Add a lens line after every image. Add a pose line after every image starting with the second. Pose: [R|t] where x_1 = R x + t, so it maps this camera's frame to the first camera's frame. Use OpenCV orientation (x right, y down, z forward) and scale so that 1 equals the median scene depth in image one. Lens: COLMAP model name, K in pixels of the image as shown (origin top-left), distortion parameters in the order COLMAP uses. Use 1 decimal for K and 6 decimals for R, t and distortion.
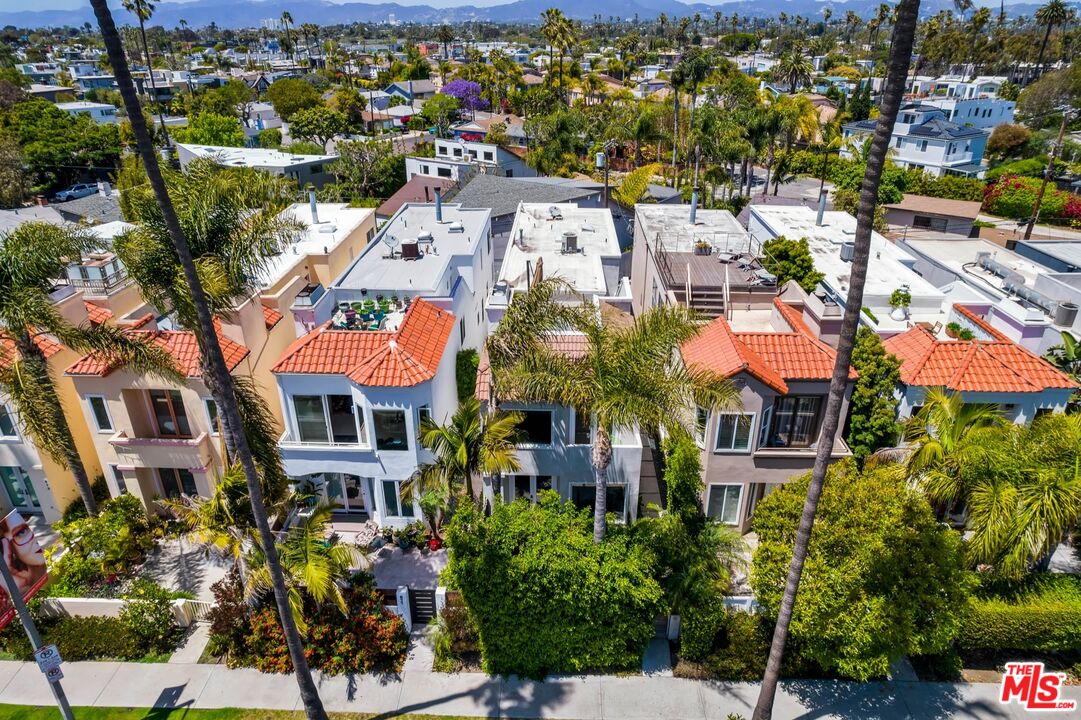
lens RADIAL K [[692.3, 0, 540.5], [0, 692.3, 360.0], [0, 0, 1]] dist [-0.087757, 0.079782]
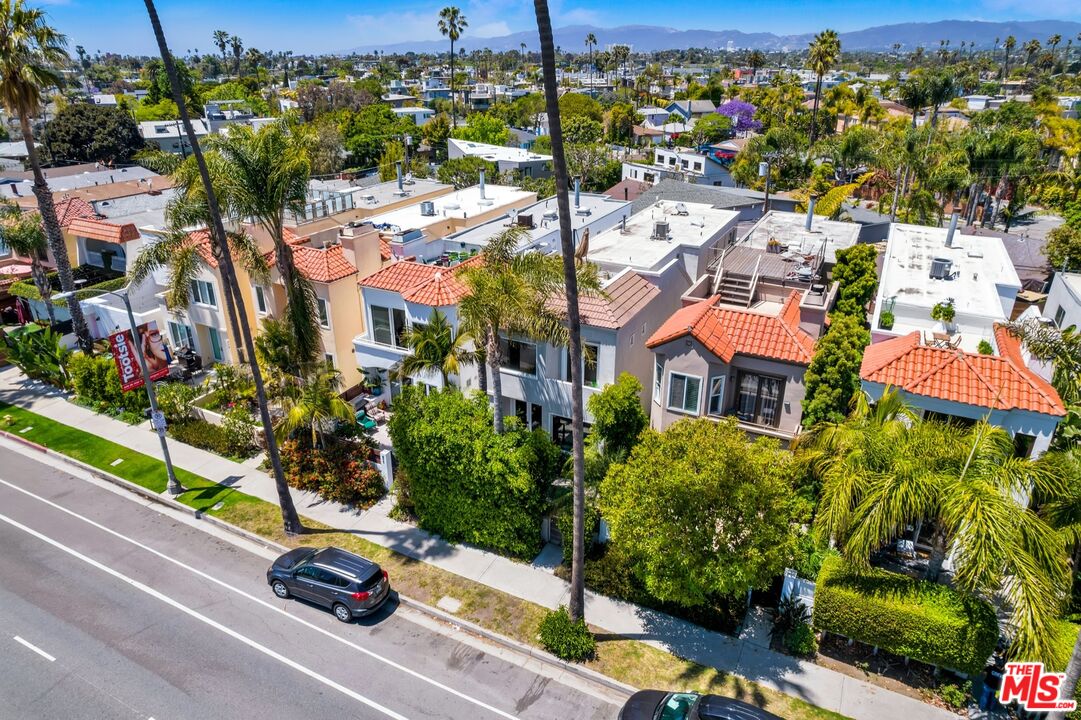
lens RADIAL K [[692.3, 0, 540.5], [0, 692.3, 360.0], [0, 0, 1]] dist [-0.087757, 0.079782]
pose [[0.902301, 0.174761, -0.394096, 0.174111], [-0.187432, 0.982256, 0.006447, 0.031330], [0.388230, 0.068048, 0.919047, -0.032741]]
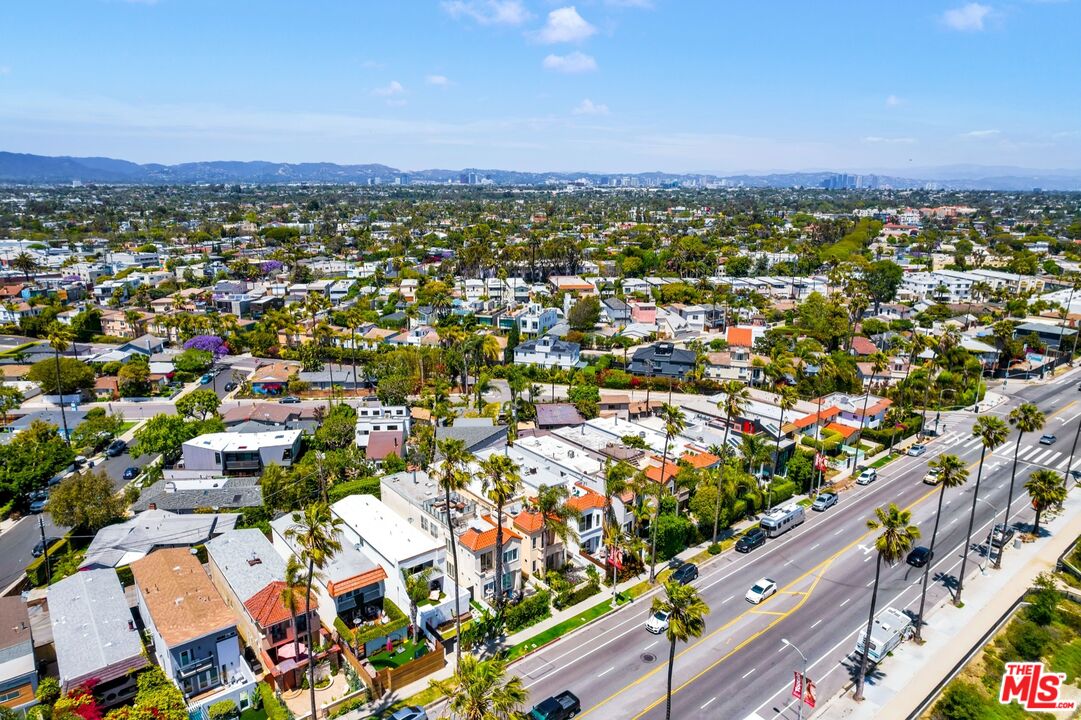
lens RADIAL K [[692.3, 0, 540.5], [0, 692.3, 360.0], [0, 0, 1]] dist [-0.087757, 0.079782]
pose [[0.757828, -0.153447, 0.634154, -0.915721], [0.282003, 0.953509, -0.106277, -0.137393], [-0.588364, 0.259373, 0.765868, -0.608802]]
